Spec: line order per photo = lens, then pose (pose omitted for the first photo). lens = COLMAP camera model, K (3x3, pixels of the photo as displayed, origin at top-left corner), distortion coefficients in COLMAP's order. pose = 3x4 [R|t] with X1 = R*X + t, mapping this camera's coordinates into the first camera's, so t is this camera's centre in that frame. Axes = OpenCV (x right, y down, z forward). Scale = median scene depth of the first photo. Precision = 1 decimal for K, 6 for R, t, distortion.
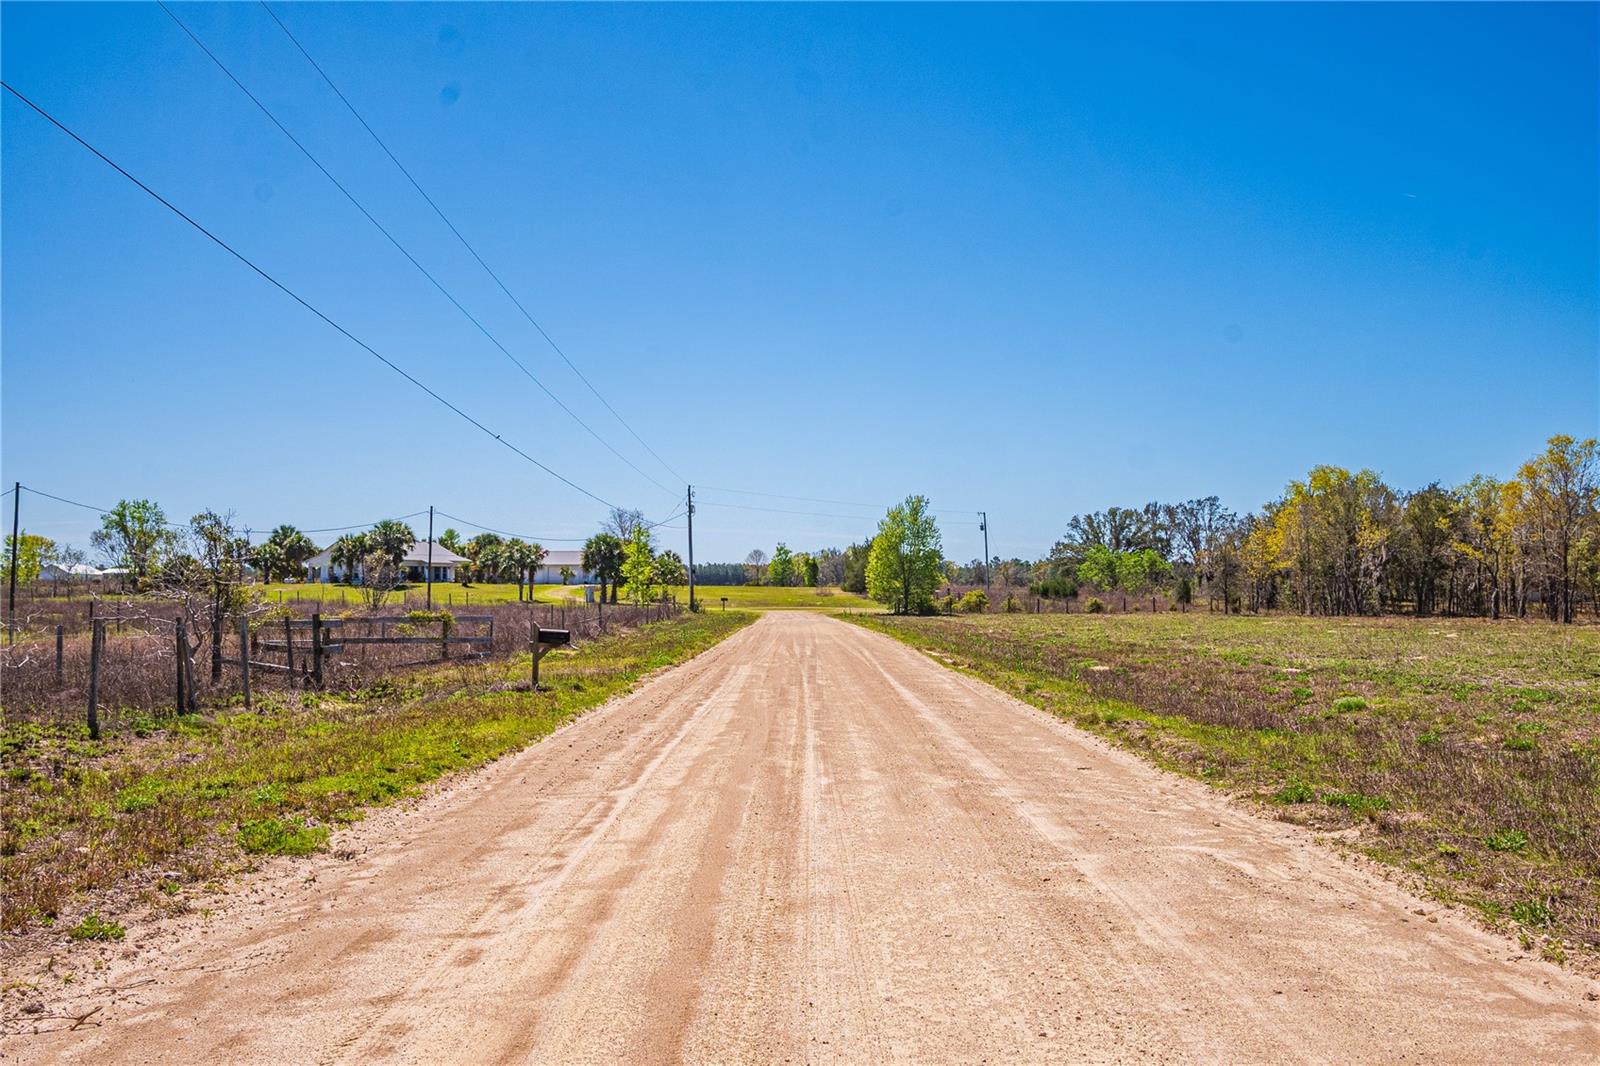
lens RADIAL K [[1386.7, 0, 801.5], [0, 1386.7, 535.1], [0, 0, 1]] dist [-0.025353, 0.015293]
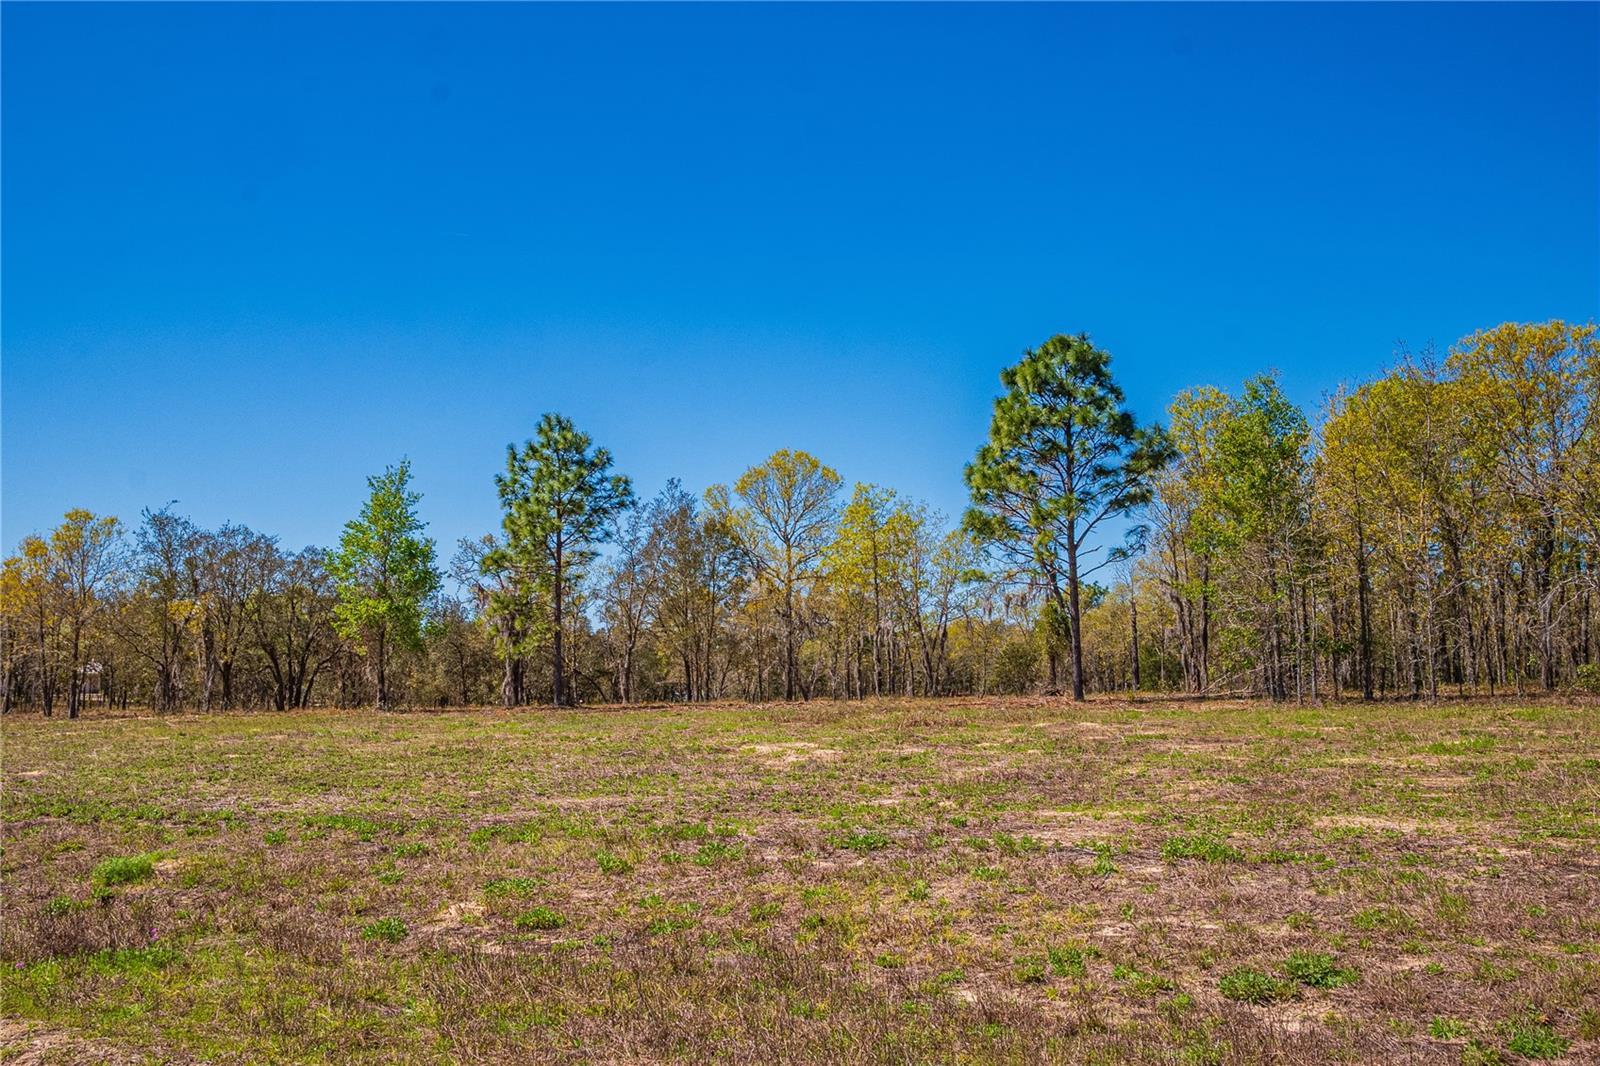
lens RADIAL K [[1402.5, 0, 800.0], [0, 1402.5, 533.0], [0, 0, 1]] dist [-0.008516, -0.002541]
pose [[0.507717, 0.083050, 0.857512, 0.002001], [-0.025673, 0.996359, -0.081296, 0.002907], [-0.861142, 0.019260, 0.508000, 0.066782]]
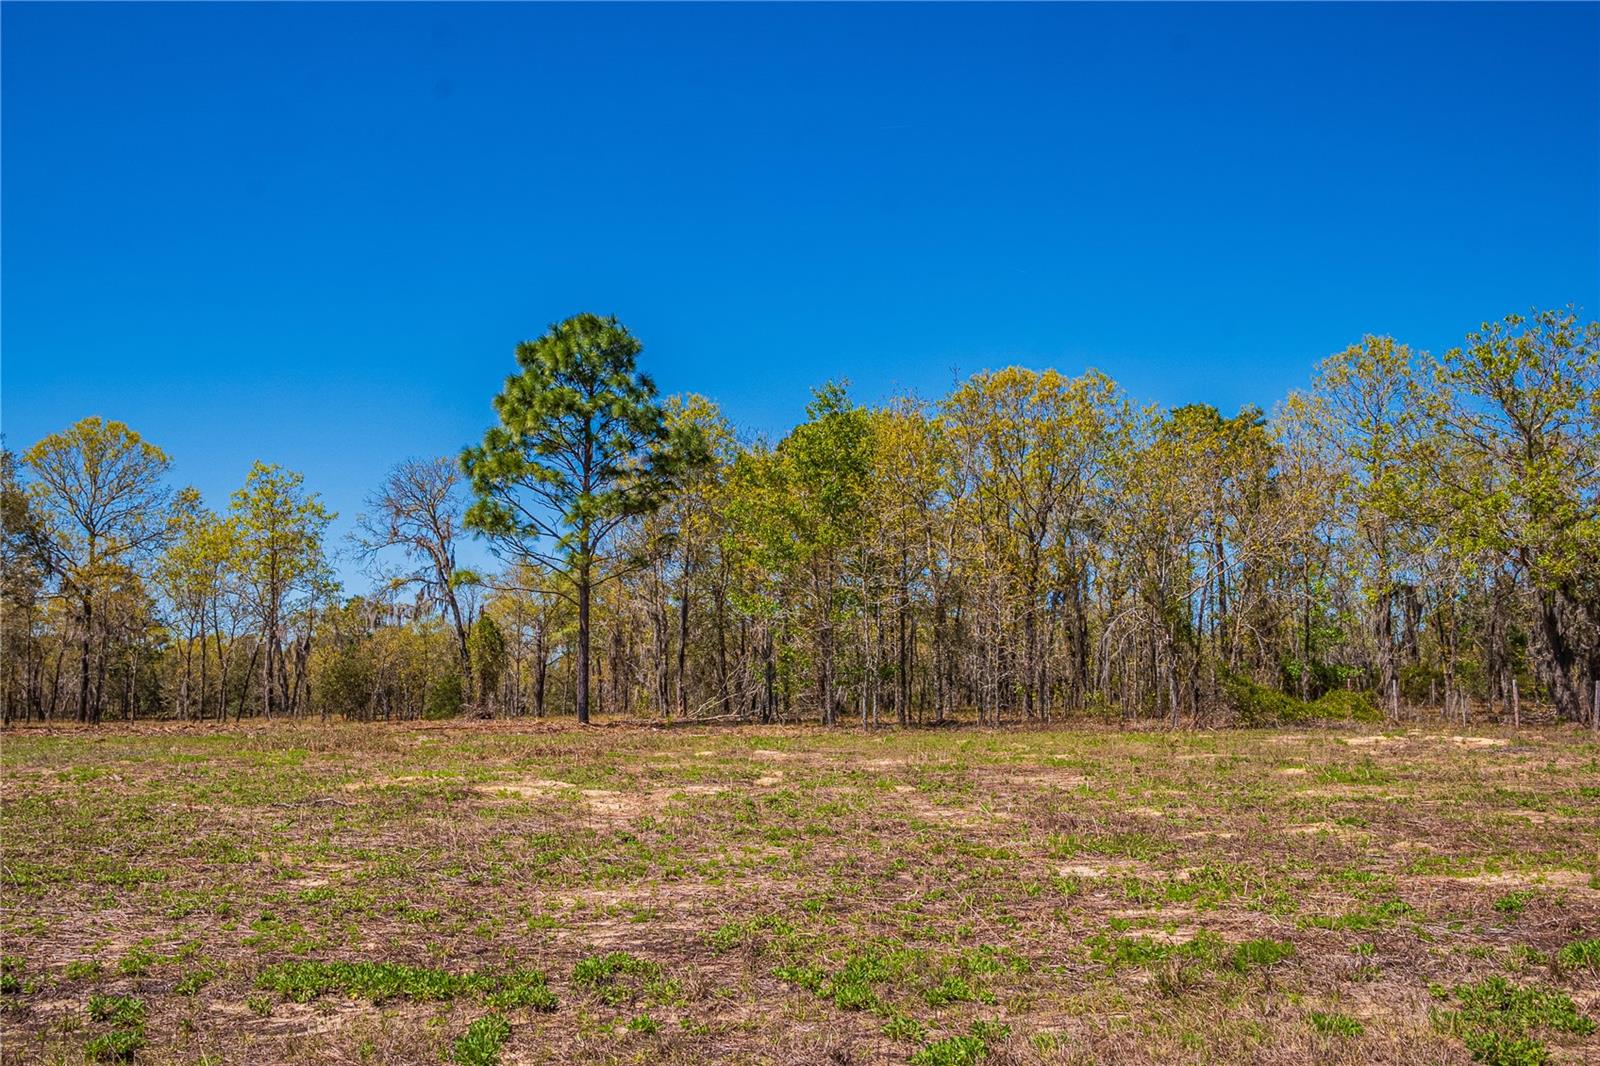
lens RADIAL K [[1386.7, 0, 801.5], [0, 1386.7, 535.1], [0, 0, 1]] dist [-0.025353, 0.015293]
pose [[-0.024067, 0.116331, 0.992919, 0.030547], [-0.044718, 0.992087, -0.117317, 0.006301], [-0.998710, -0.047224, -0.018674, 0.145153]]
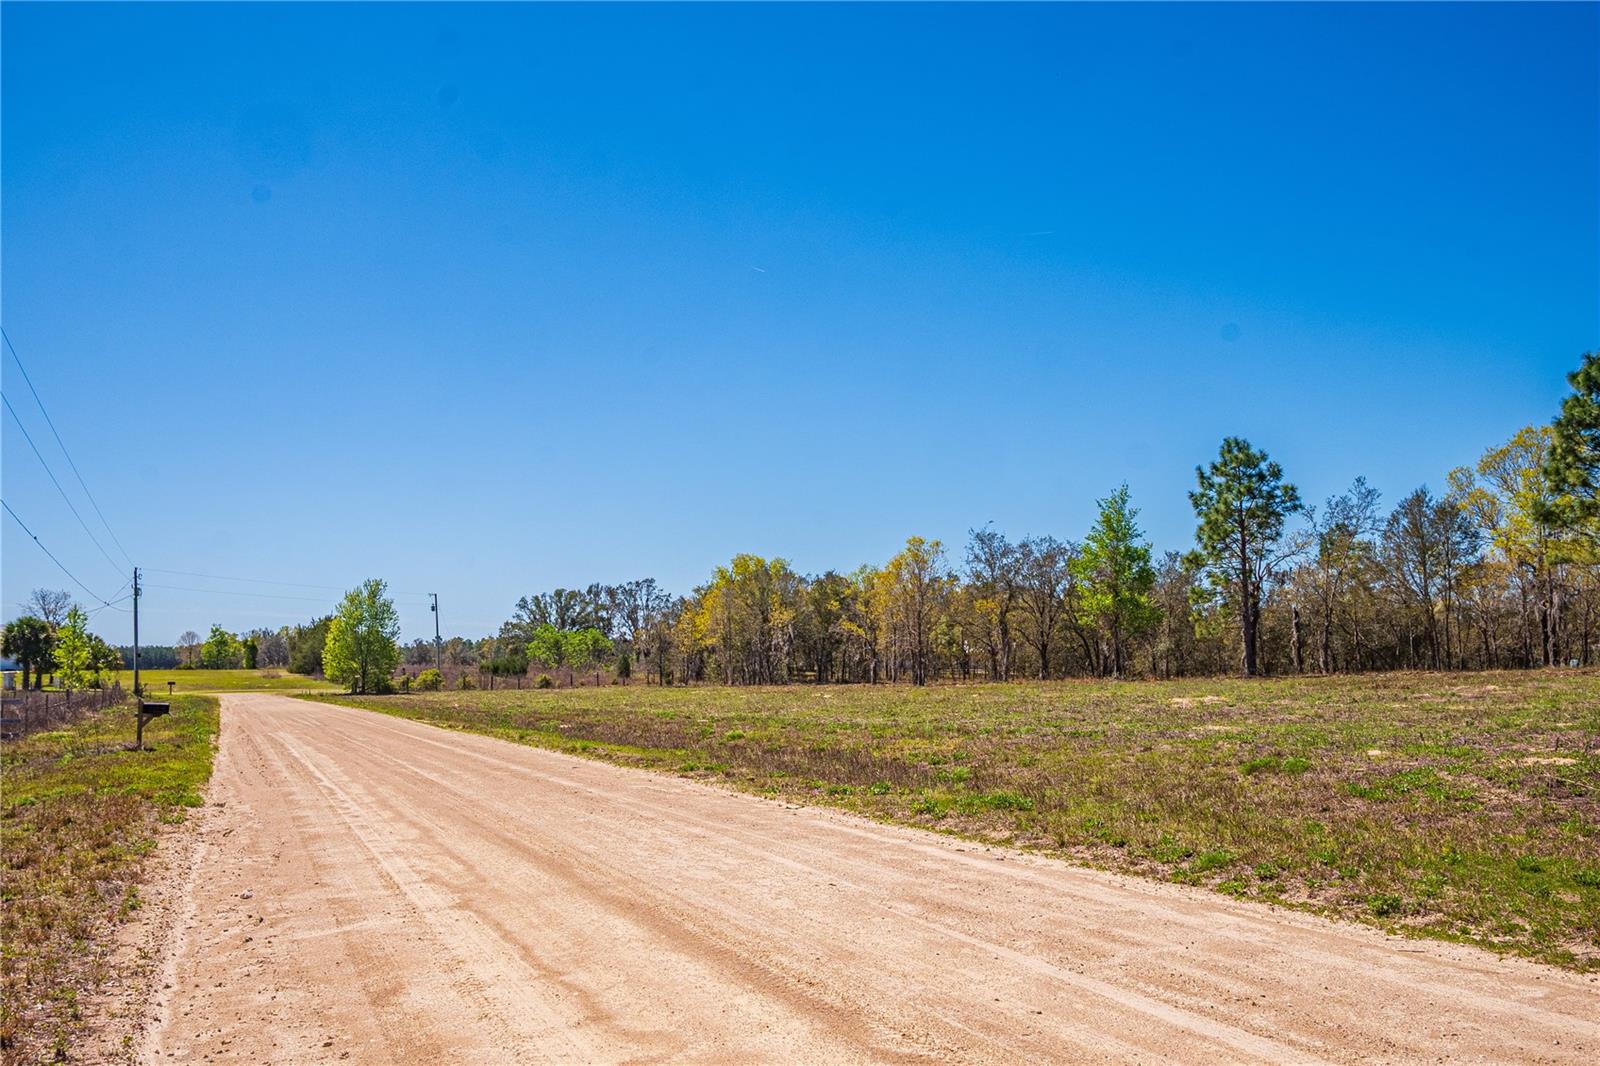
lens RADIAL K [[1386.7, 0, 801.5], [0, 1386.7, 535.1], [0, 0, 1]] dist [-0.025353, 0.015293]
pose [[0.921911, 0.017084, 0.387025, -0.021263], [0.004620, 0.998471, -0.055080, -0.002434], [-0.387374, 0.052567, 0.920423, -0.072264]]
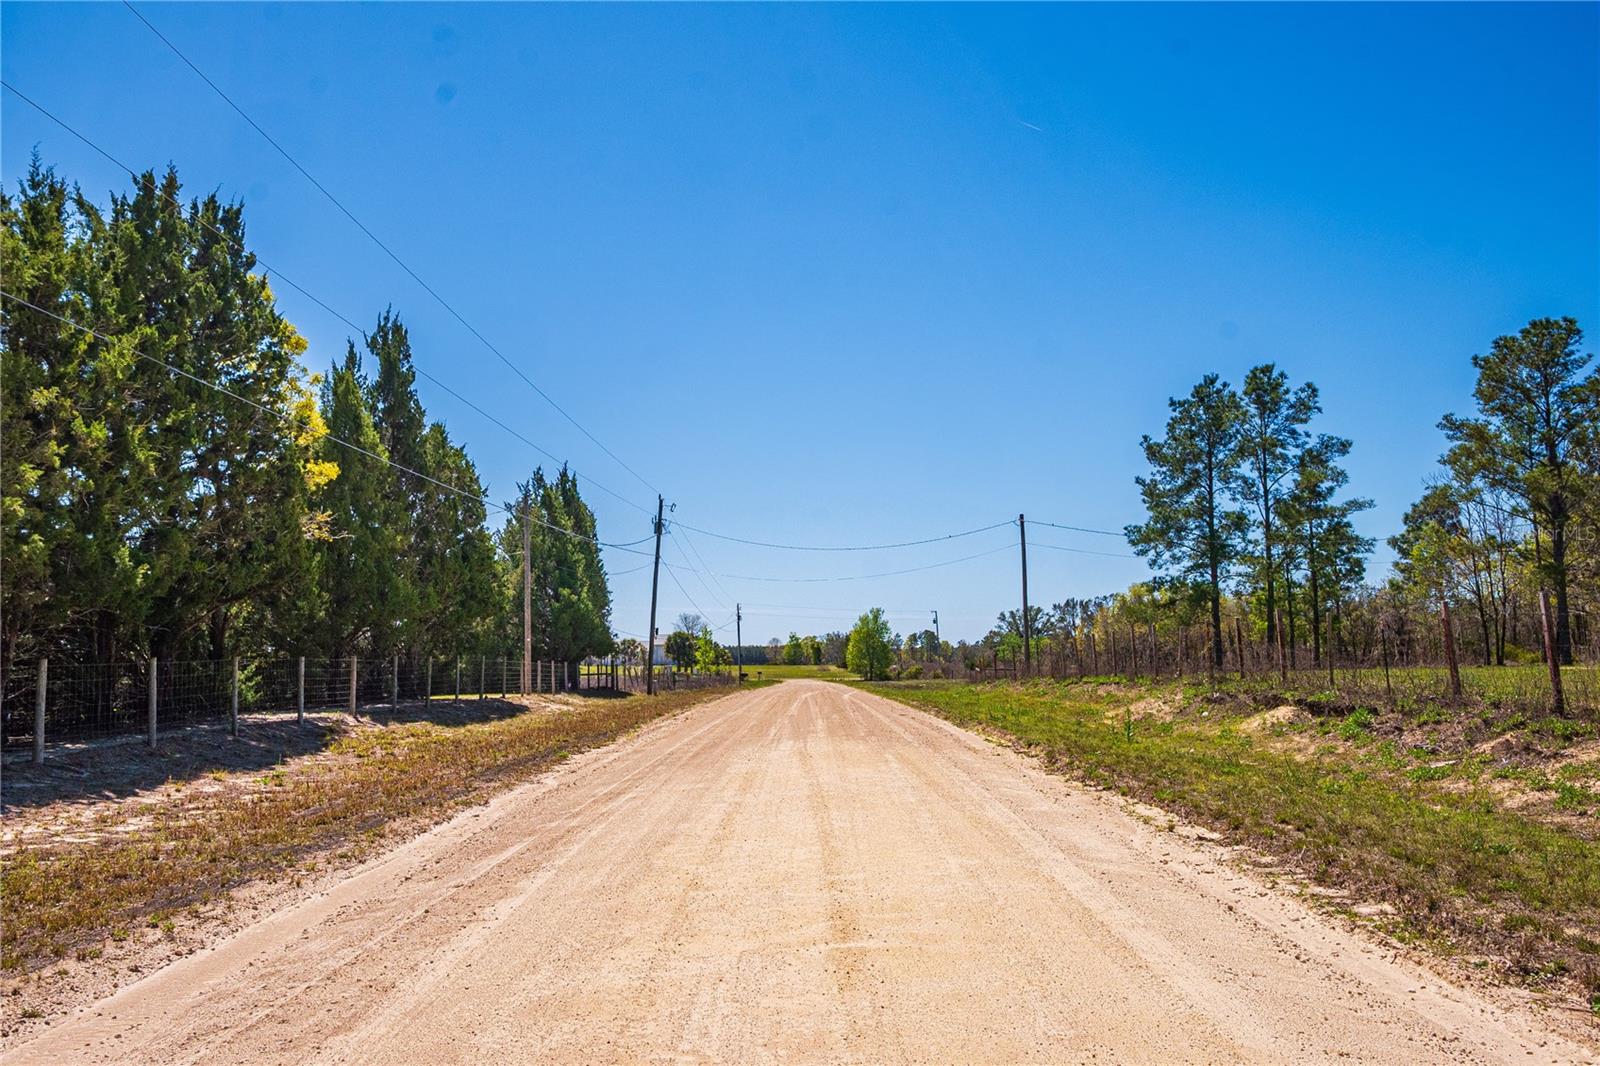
lens RADIAL K [[1402.5, 0, 800.0], [0, 1402.5, 533.0], [0, 0, 1]] dist [-0.008516, -0.002541]
pose [[0.999886, -0.013409, -0.006886, 0.004289], [0.012987, 0.998224, -0.058145, -0.018544], [0.007654, 0.058049, 0.998284, -0.573614]]
